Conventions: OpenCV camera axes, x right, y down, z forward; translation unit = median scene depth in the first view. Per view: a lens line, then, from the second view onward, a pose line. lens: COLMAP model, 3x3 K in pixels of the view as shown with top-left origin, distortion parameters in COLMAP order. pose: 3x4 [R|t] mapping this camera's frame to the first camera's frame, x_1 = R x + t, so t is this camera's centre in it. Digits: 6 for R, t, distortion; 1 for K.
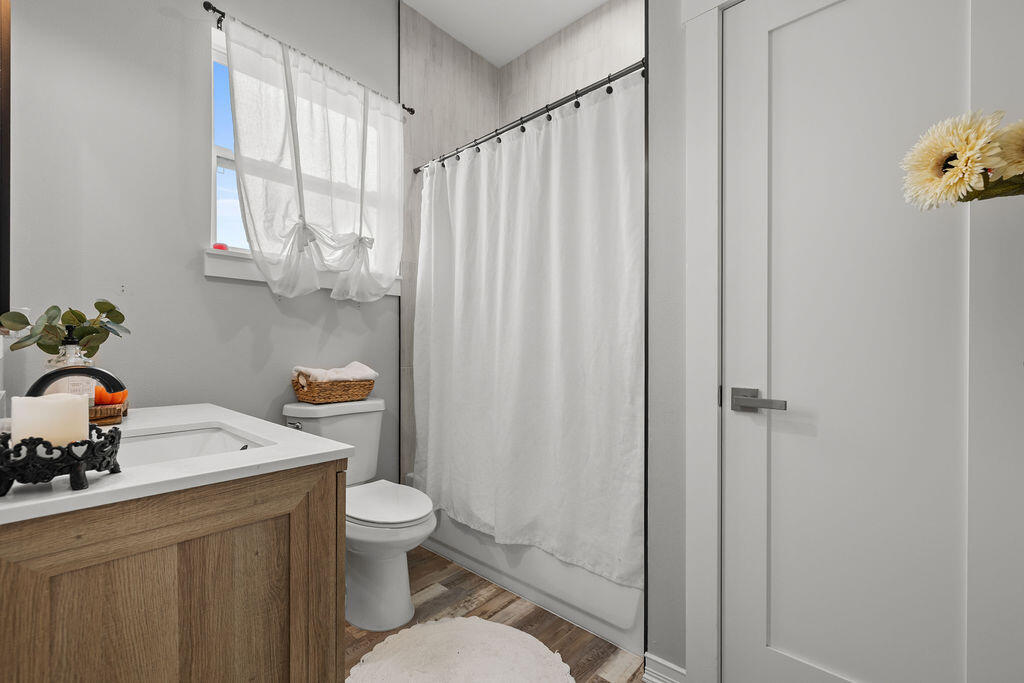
lens RADIAL K [[436.8, 0, 518.5], [0, 436.8, 350.9], [0, 0, 1]] dist [0.000357, -0.000327]
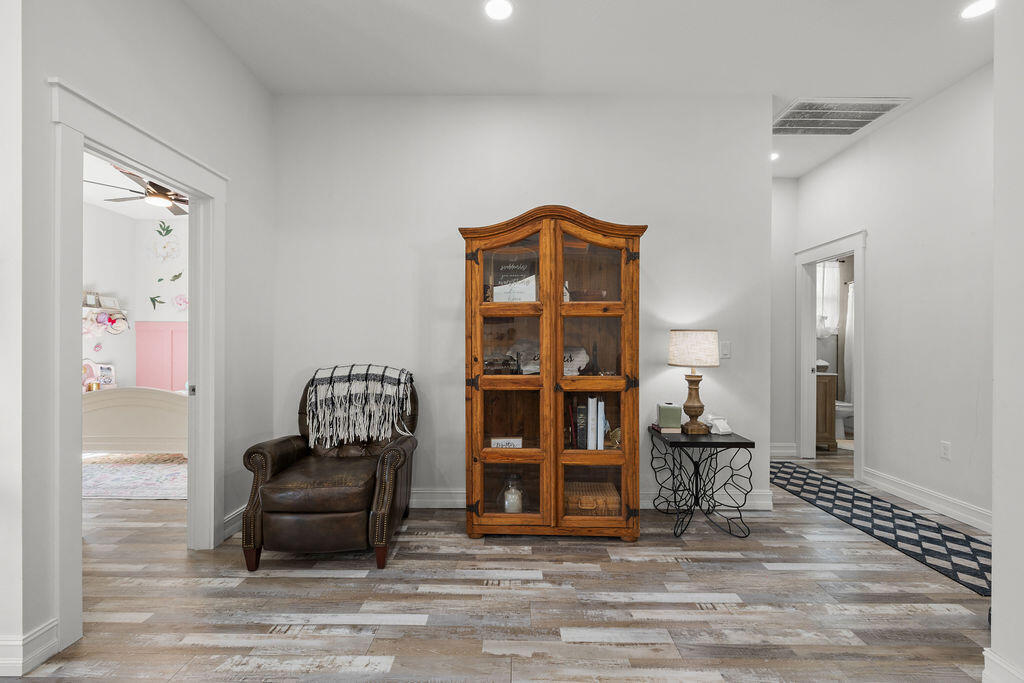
lens RADIAL K [[436.8, 0, 511.8], [0, 436.8, 346.2], [0, 0, 1]] dist [0.000357, -0.000327]
pose [[0.659918, 0.011611, -0.751248, 0.460795], [-0.009032, 0.999931, 0.007520, -0.068078], [0.751284, 0.001823, 0.659977, -2.485957]]
